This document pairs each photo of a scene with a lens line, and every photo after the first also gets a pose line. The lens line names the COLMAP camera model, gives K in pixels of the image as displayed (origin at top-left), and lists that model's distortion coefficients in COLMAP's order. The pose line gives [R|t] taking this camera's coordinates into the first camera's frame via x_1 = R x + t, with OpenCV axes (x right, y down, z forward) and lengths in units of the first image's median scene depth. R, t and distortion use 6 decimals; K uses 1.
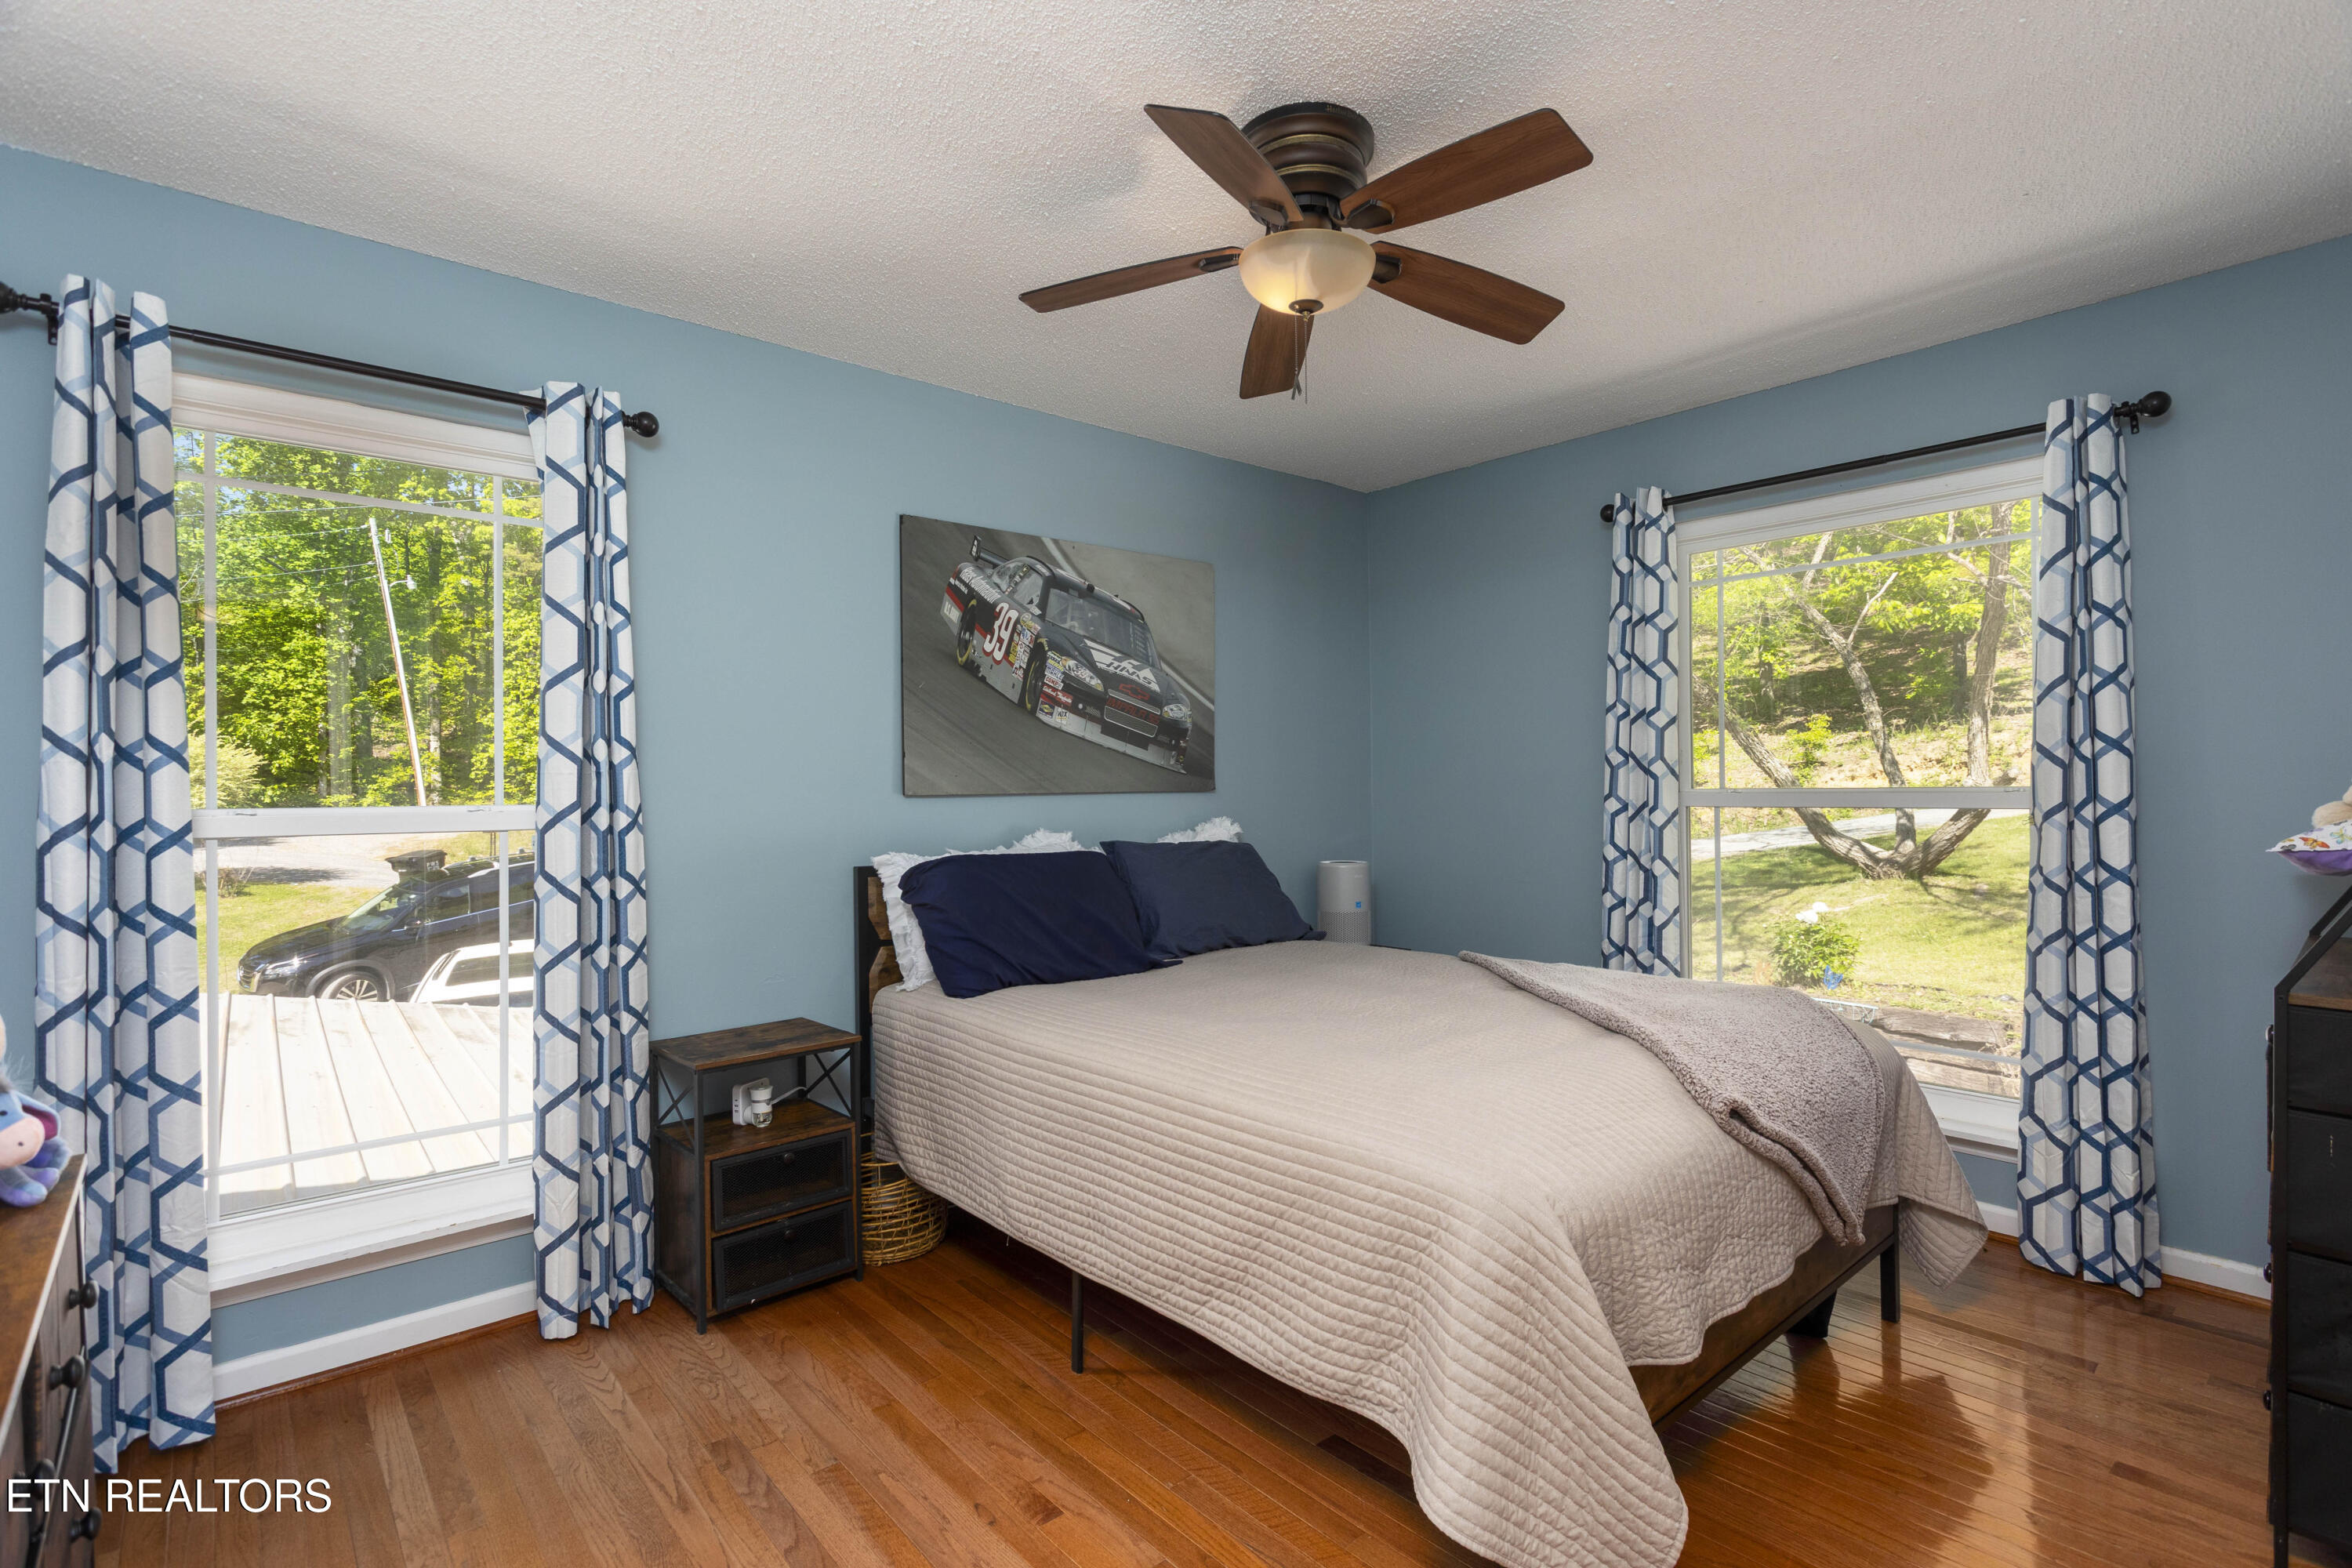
lens RADIAL K [[1113.5, 0, 1184.9], [0, 1113.5, 785.7], [0, 0, 1]] dist [-0.001970, 0.002549]
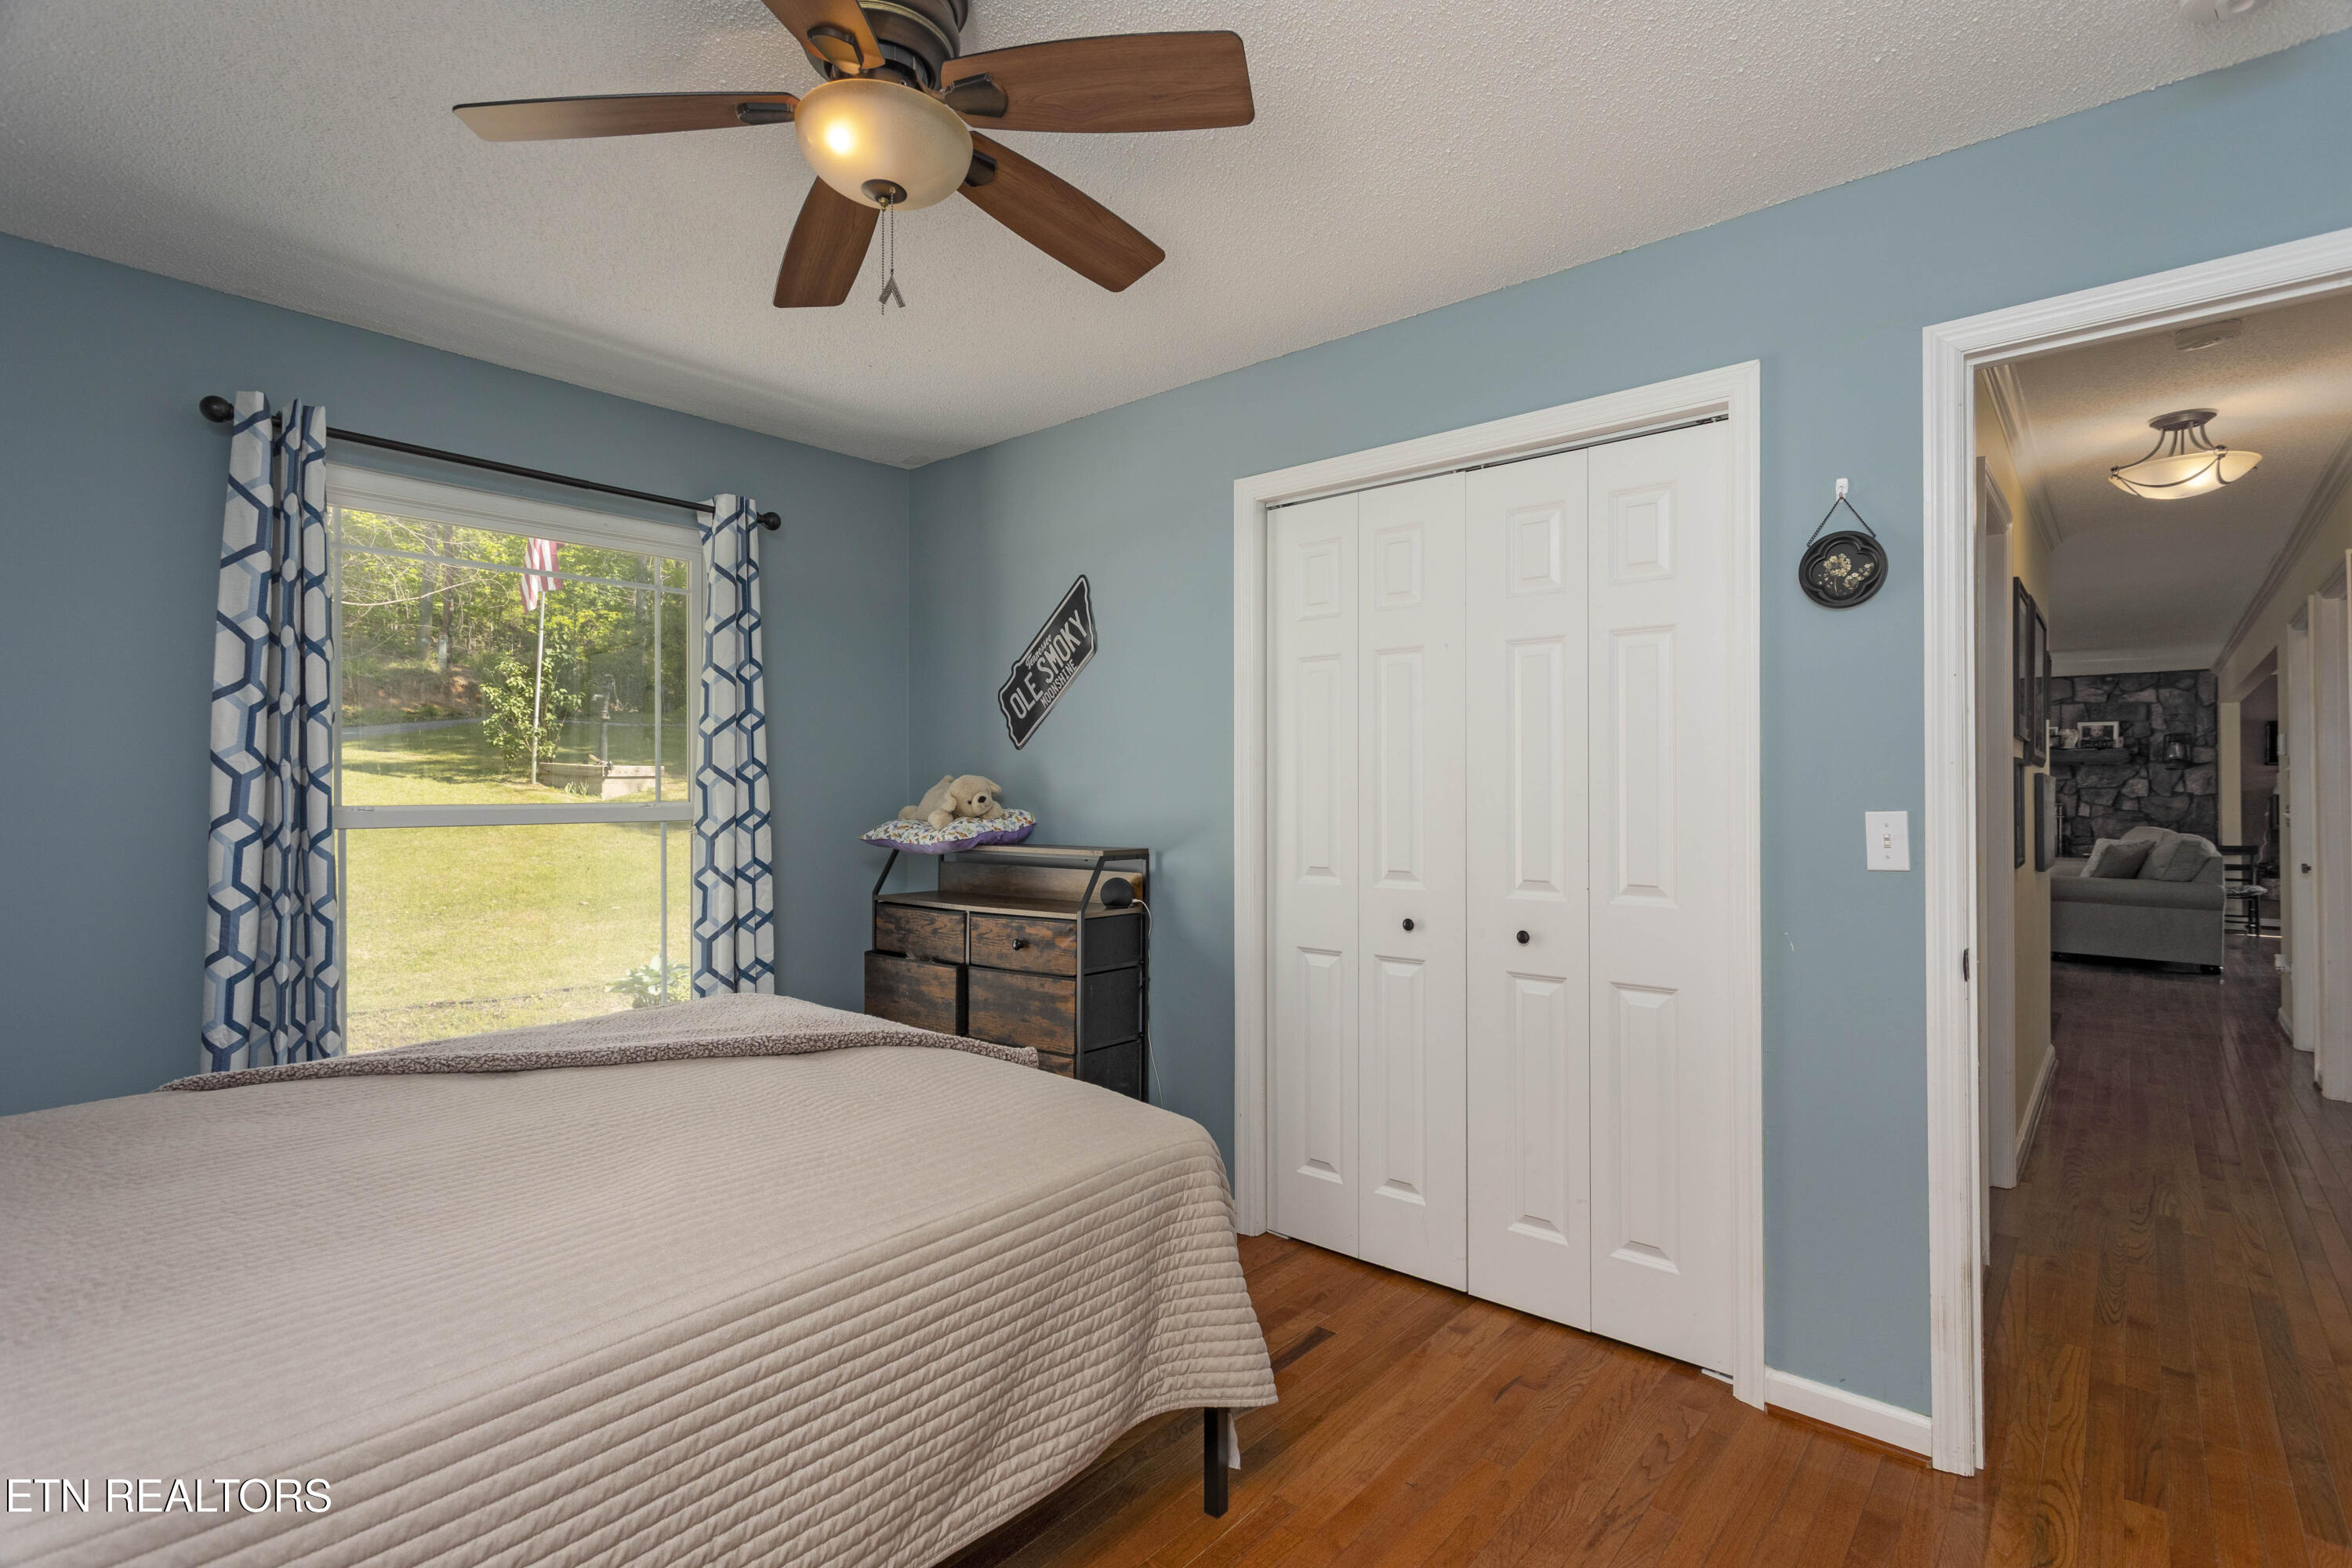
lens RADIAL K [[1113.5, 0, 1182.1], [0, 1113.5, 781.9], [0, 0, 1]] dist [-0.001970, 0.002549]
pose [[-0.145265, 0.016400, 0.989257, -0.529744], [0.004678, 0.999863, -0.015889, 0.000540], [-0.989382, 0.002319, -0.145322, 0.688928]]
